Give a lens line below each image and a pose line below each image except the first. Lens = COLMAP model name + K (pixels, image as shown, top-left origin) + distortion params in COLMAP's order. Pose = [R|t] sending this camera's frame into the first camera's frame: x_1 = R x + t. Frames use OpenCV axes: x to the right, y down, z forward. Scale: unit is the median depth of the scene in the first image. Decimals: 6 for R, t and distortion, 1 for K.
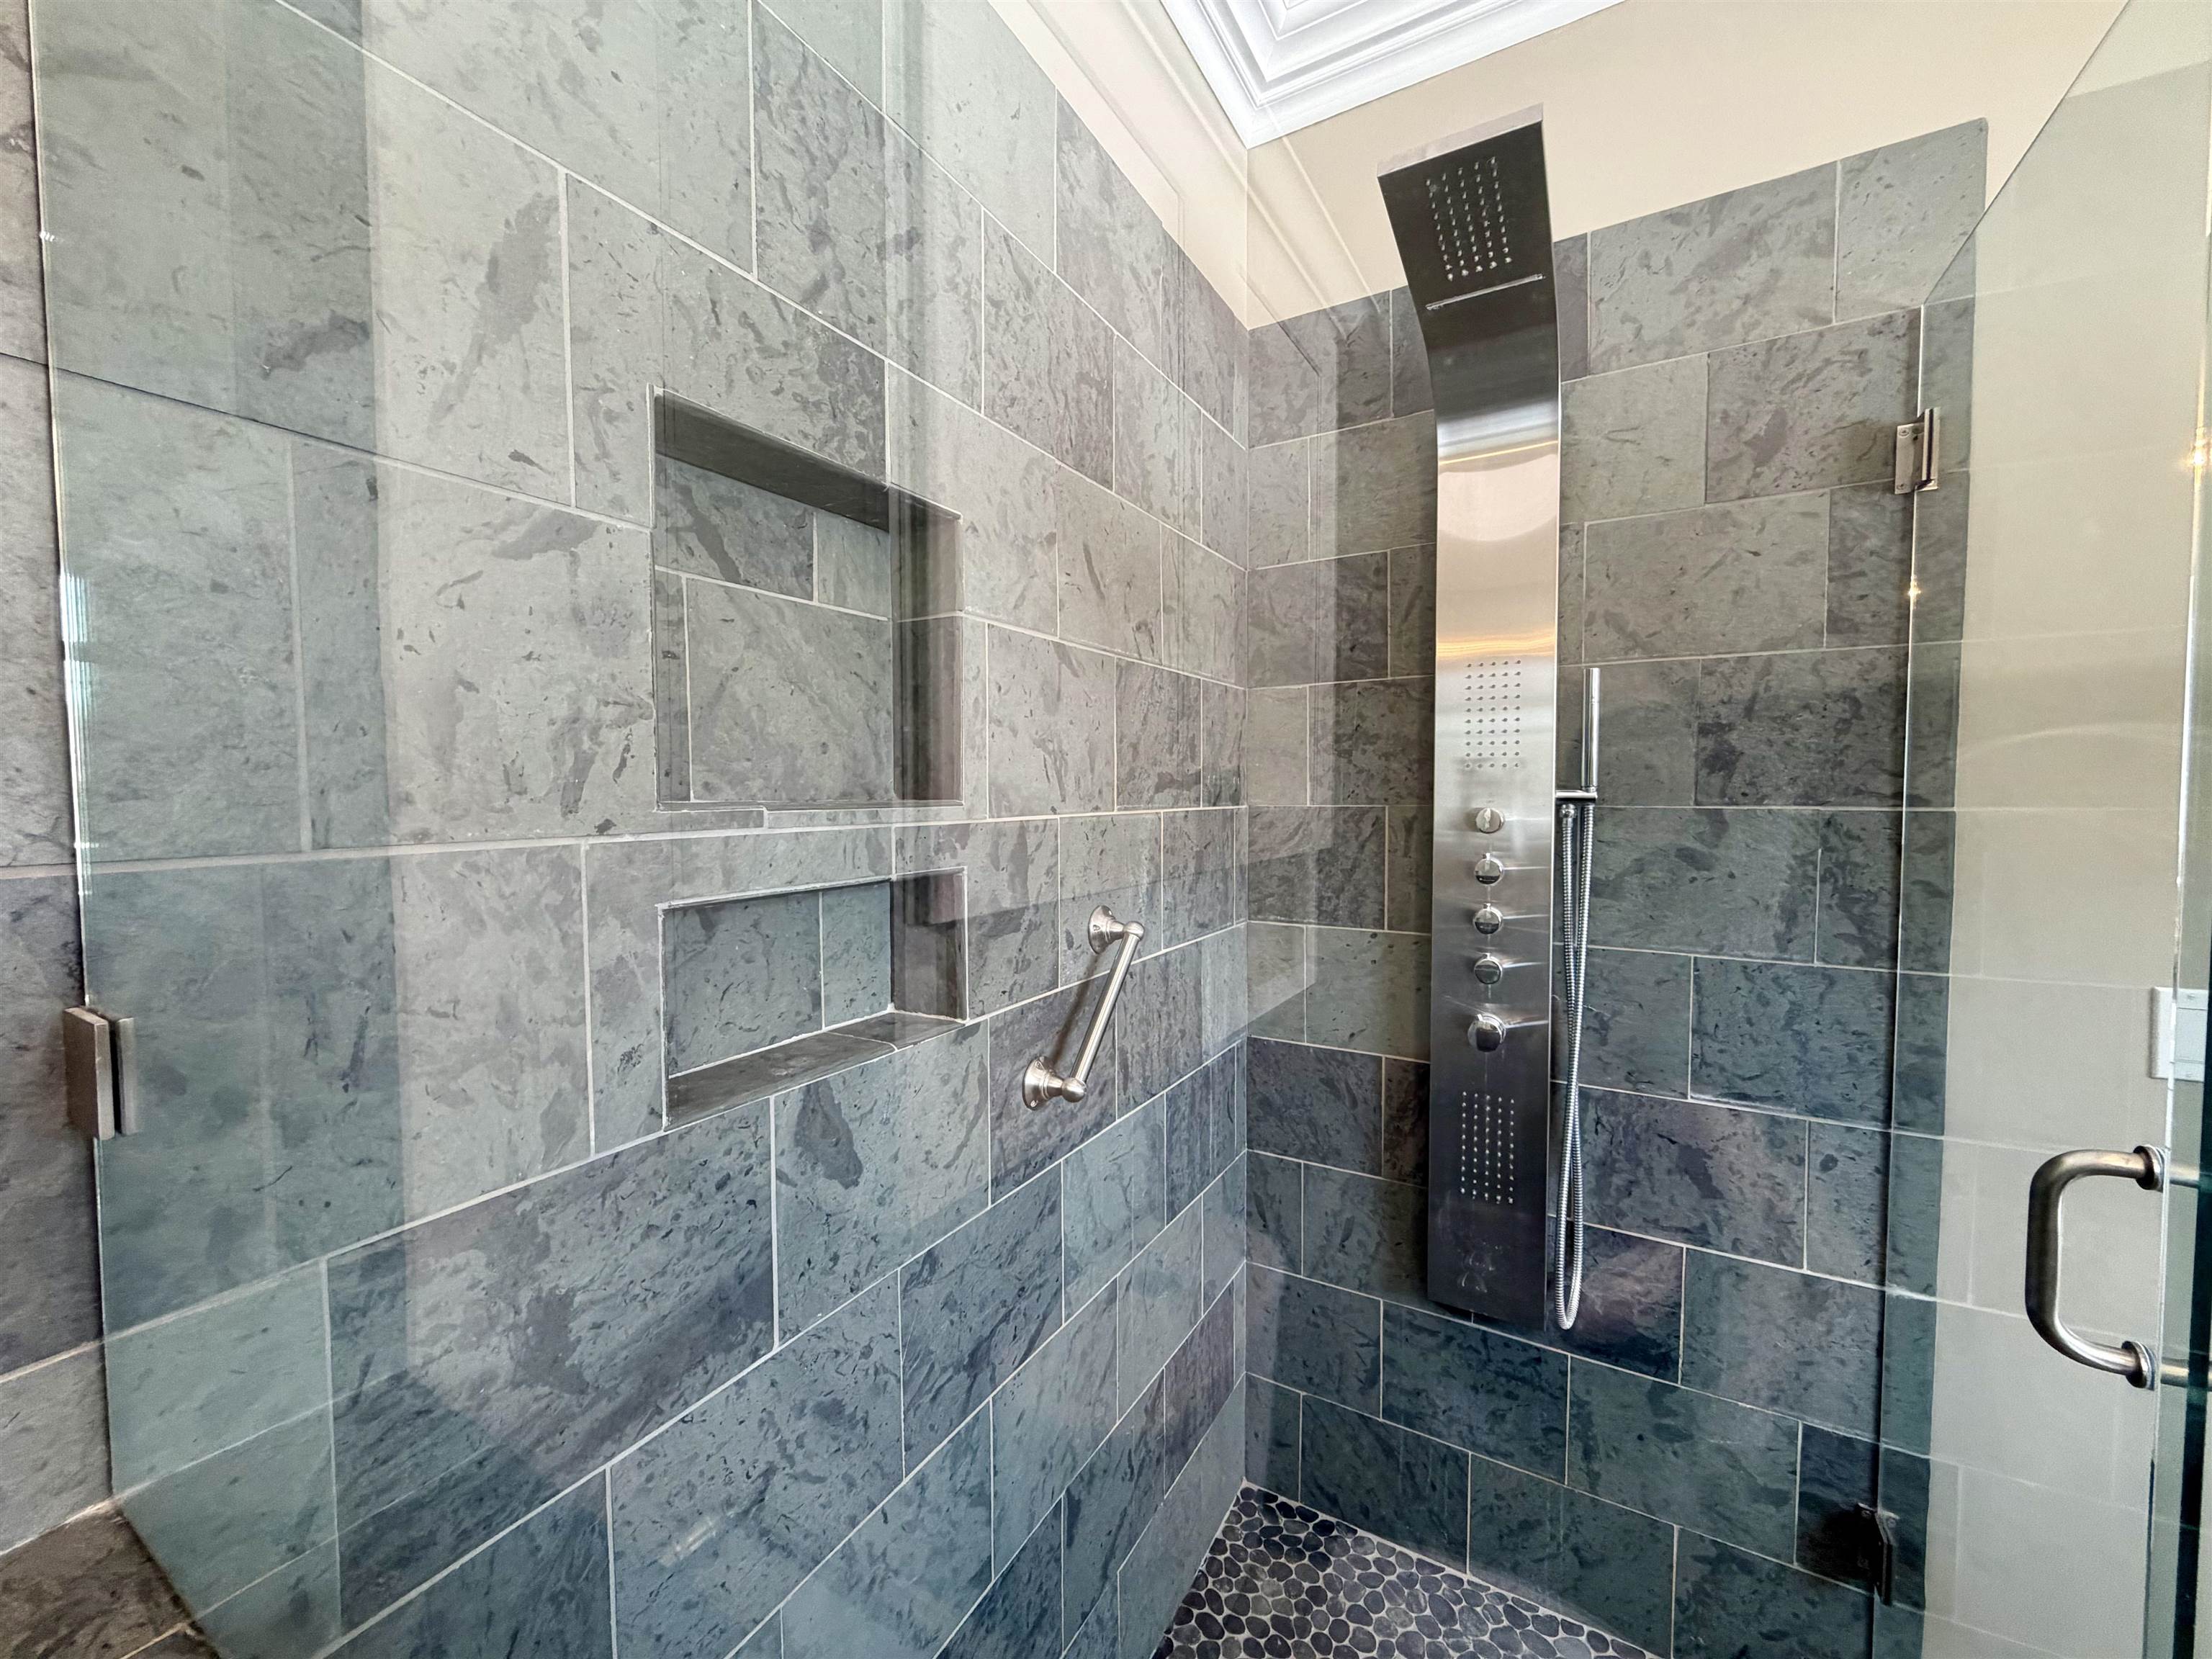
lens RADIAL K [[879.4, 0, 1103.1], [0, 879.4, 830.0], [0, 0, 1]] dist [0.000076, -0.000537]
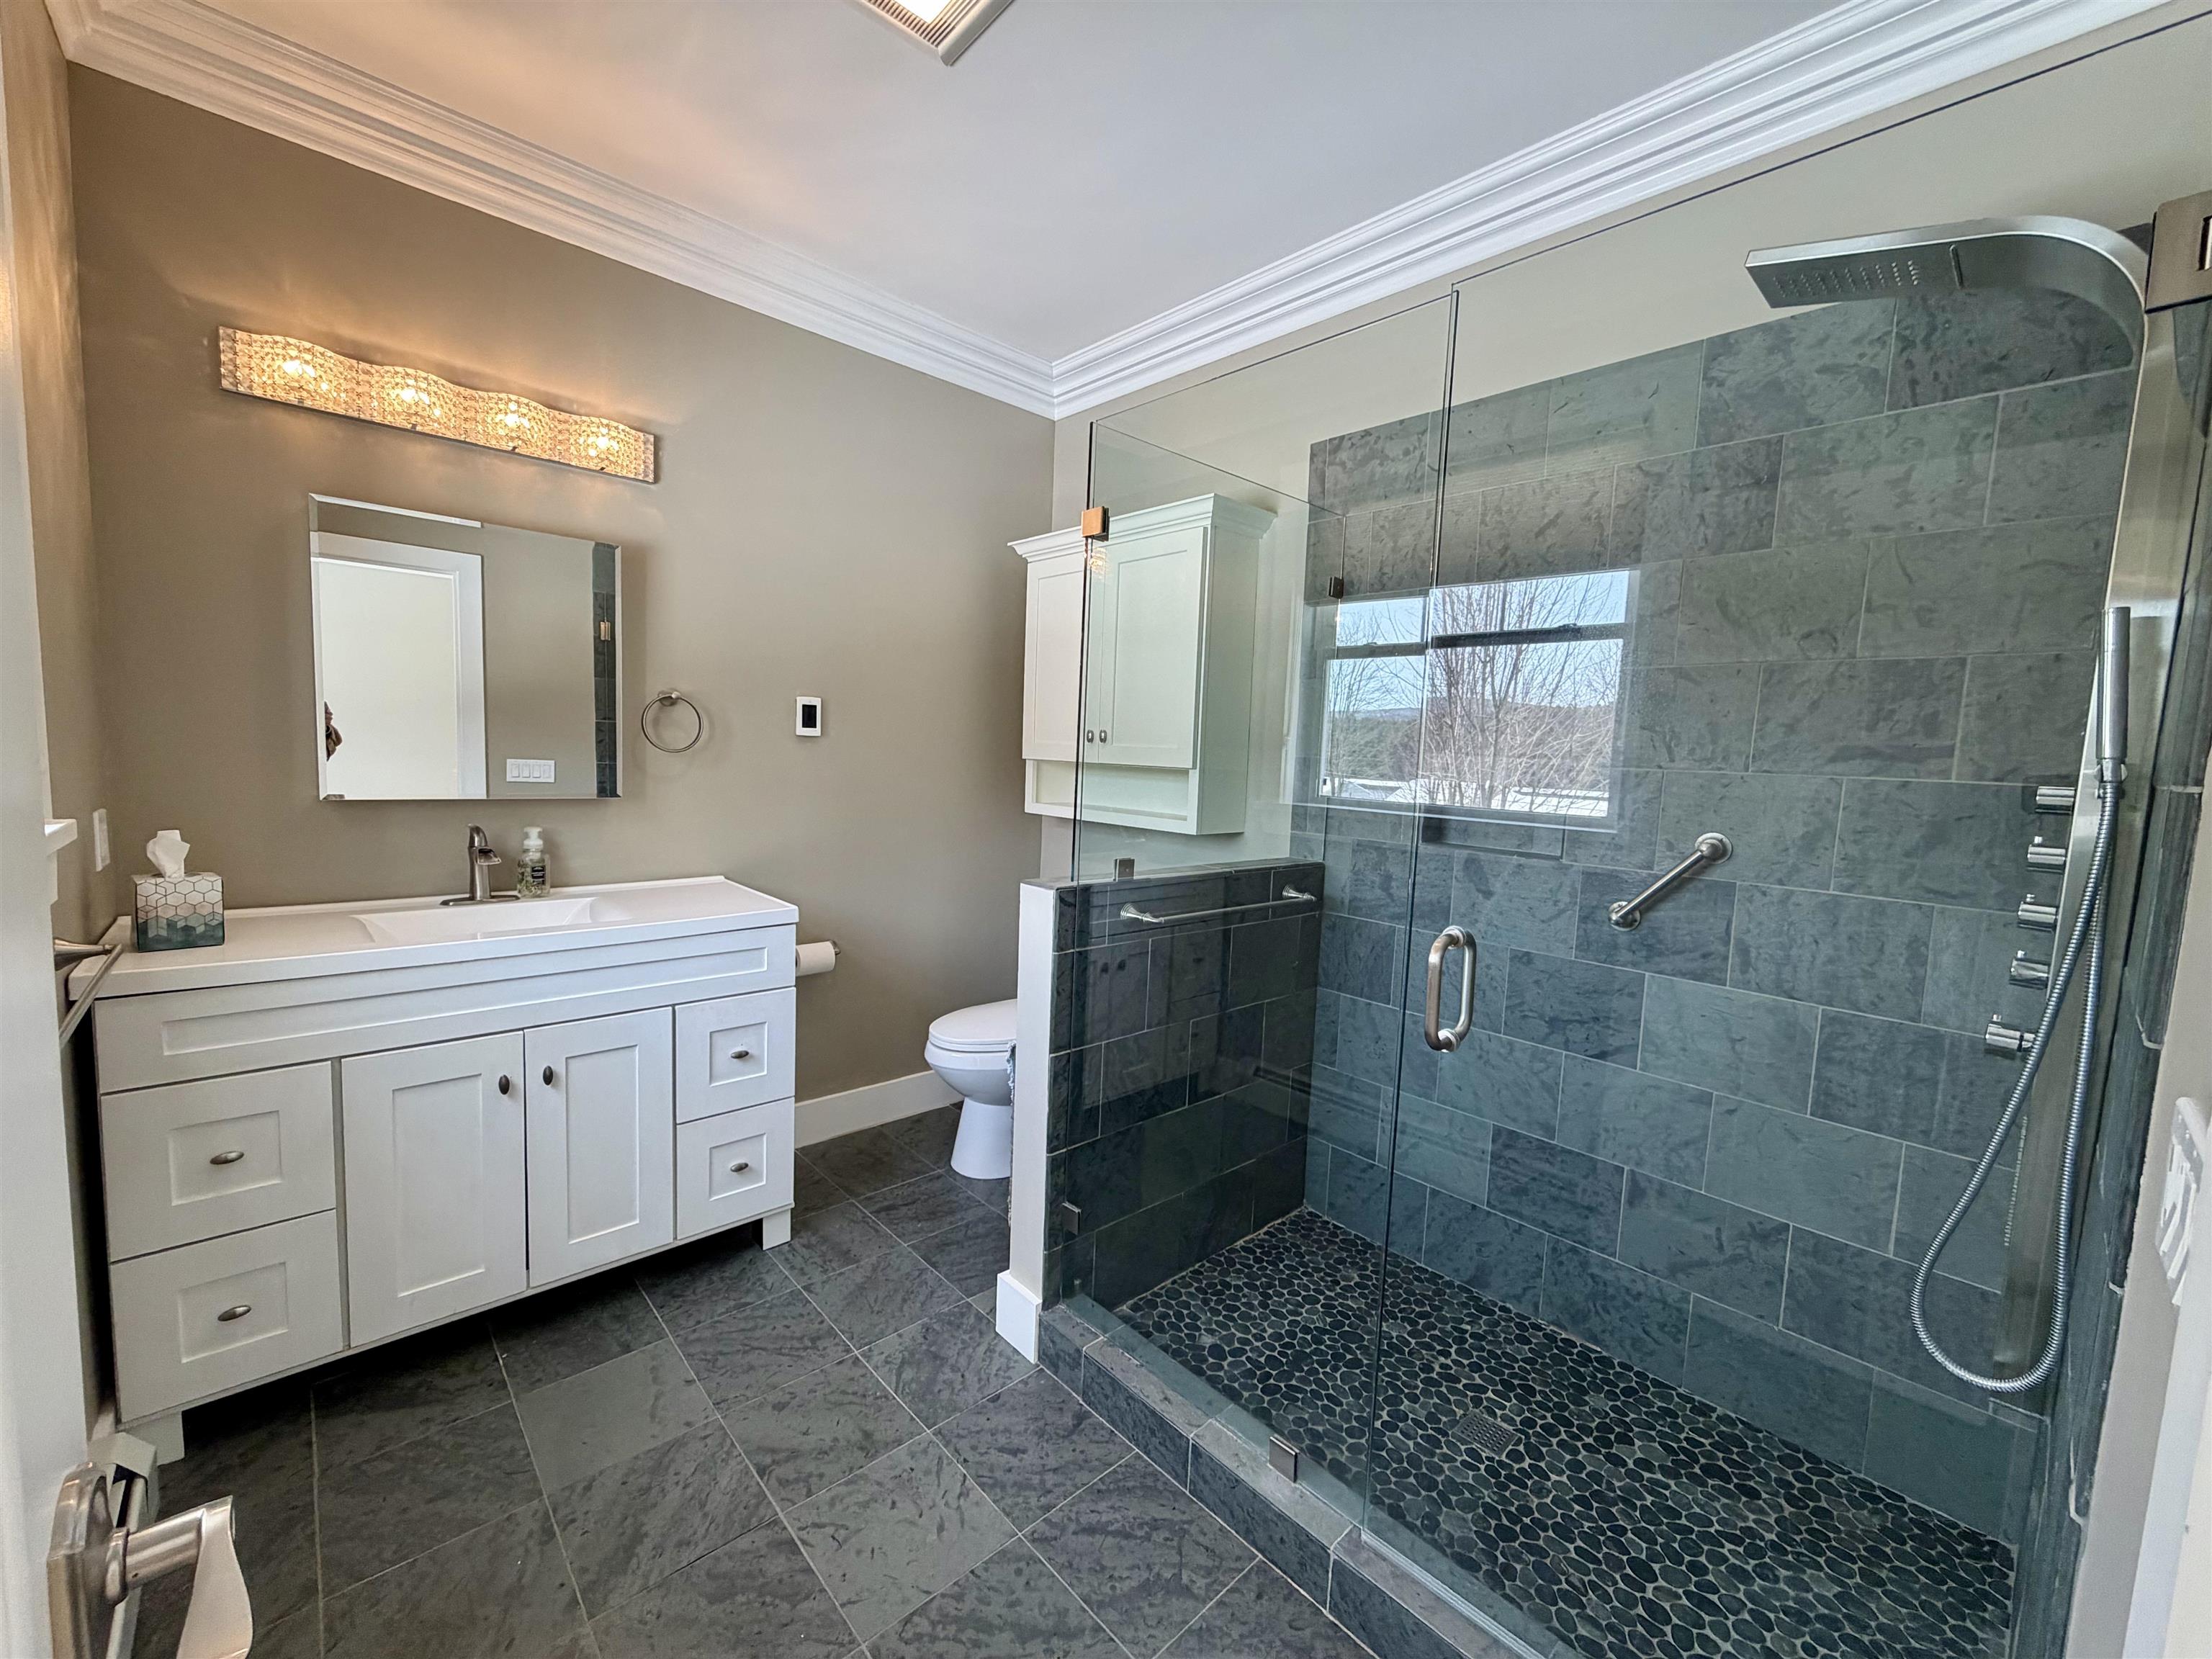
lens RADIAL K [[879.4, 0, 1107.3], [0, 879.4, 832.7], [0, 0, 1]] dist [0.000076, -0.000537]
pose [[-0.286420, 0.075761, -0.955104, 1.870067], [-0.084285, 0.991012, 0.103885, 0.018299], [0.954390, 0.110256, -0.277460, 0.450851]]
